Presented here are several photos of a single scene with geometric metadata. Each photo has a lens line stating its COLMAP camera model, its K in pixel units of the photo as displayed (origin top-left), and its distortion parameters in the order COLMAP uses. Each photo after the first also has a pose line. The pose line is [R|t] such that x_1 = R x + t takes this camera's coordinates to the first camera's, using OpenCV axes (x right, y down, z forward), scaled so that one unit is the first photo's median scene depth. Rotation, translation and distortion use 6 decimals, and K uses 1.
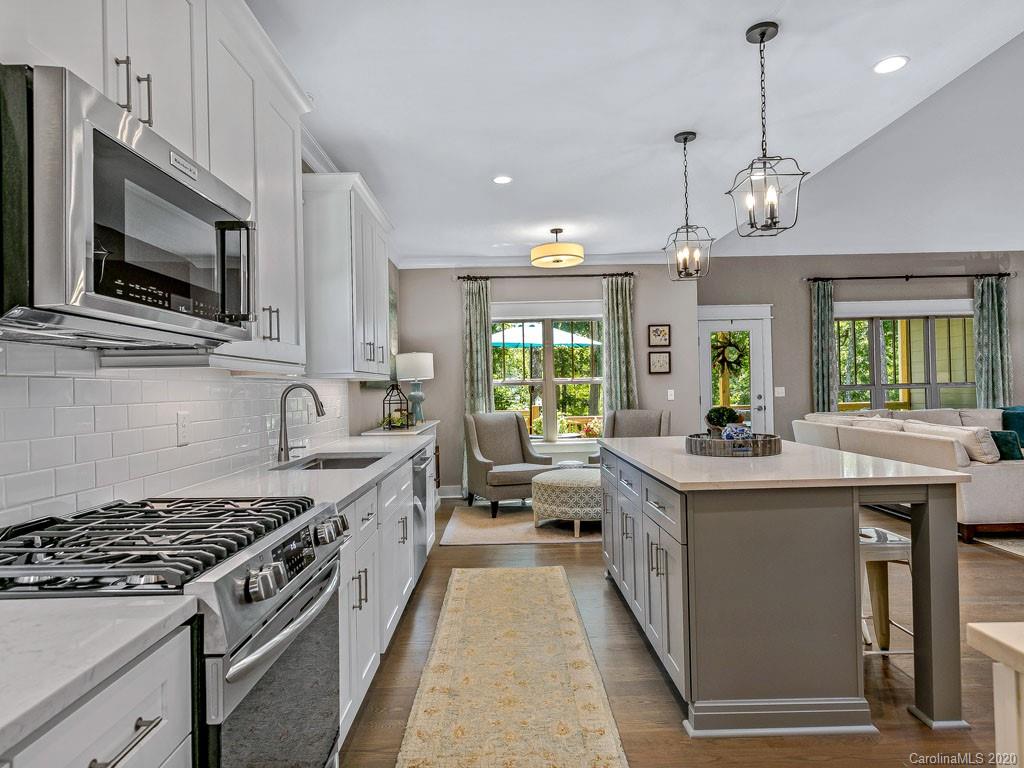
lens RADIAL K [[599.2, 0, 512.0], [0, 599.2, 384.0], [0, 0, 1]] dist [0.002555, 0.000611]
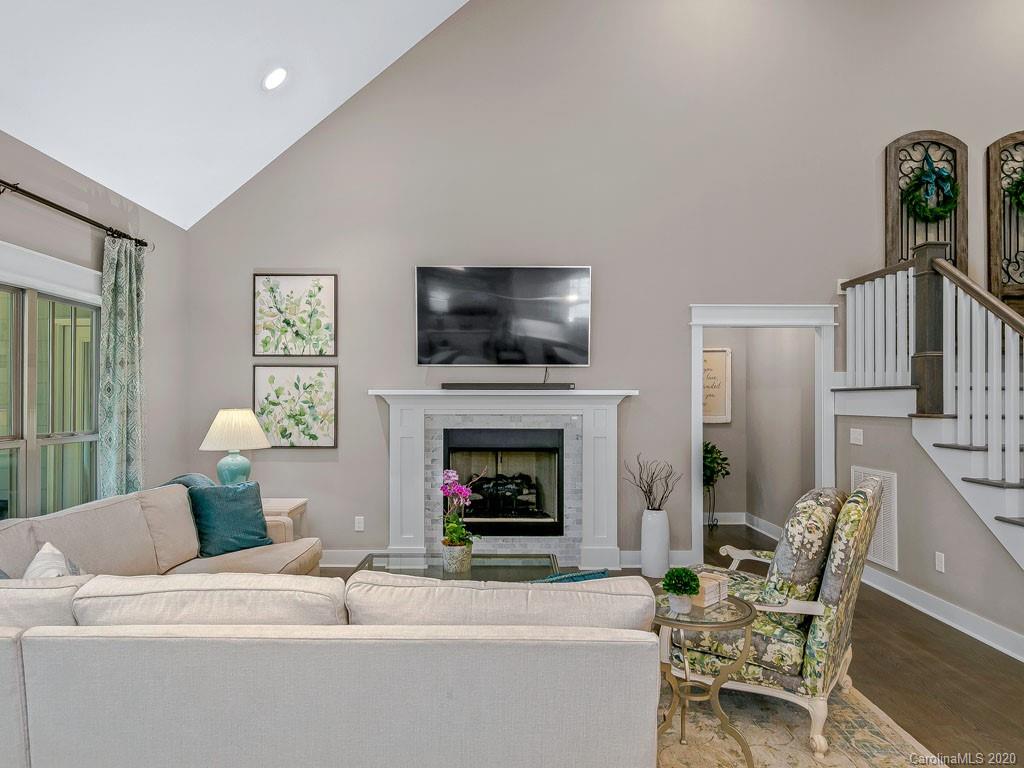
lens RADIAL K [[635.2, 0, 507.9], [0, 635.2, 400.9], [0, 0, 1]] dist [0.006169, 0.000125]
pose [[-0.004751, 0.023965, 0.999702, 0.217801], [-0.008636, 0.999675, -0.024005, -0.020499], [-0.999951, -0.008748, -0.004542, 0.655621]]
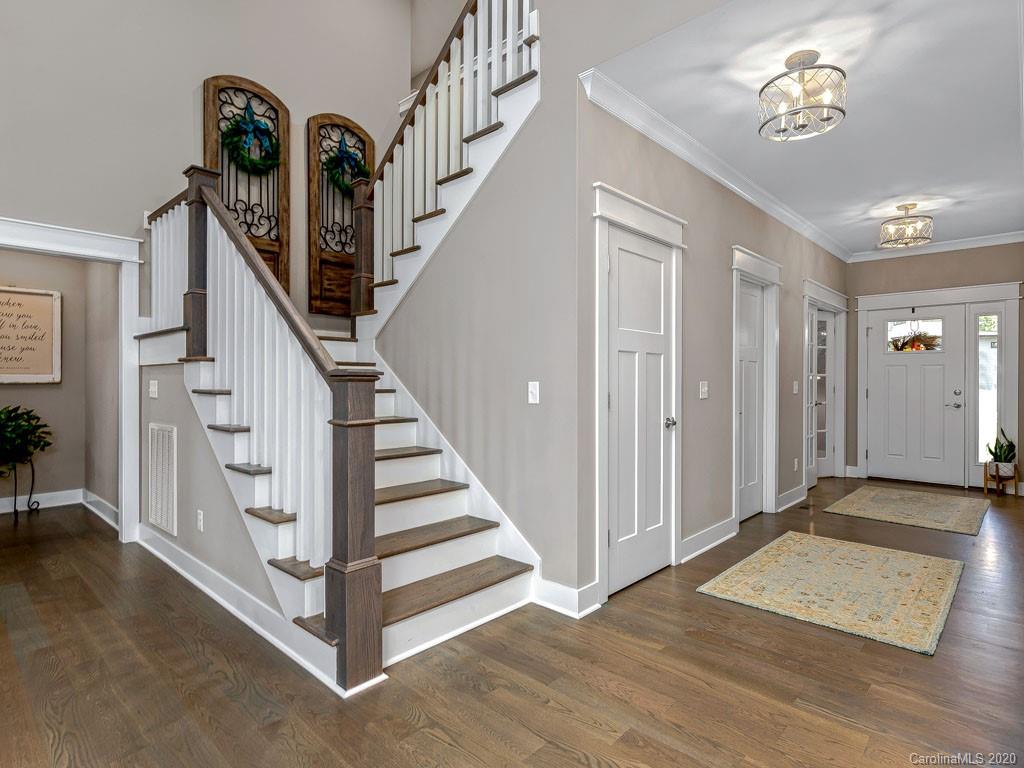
lens RADIAL K [[548.7, 0, 512.0], [0, 548.7, 384.0], [0, 0, 1]] dist [0.004512, 0.001180]
pose [[-0.723861, 0.016877, 0.689739, 0.298061], [0.007988, 0.999839, -0.016082, 0.004255], [-0.689899, -0.006132, -0.723879, 0.419915]]
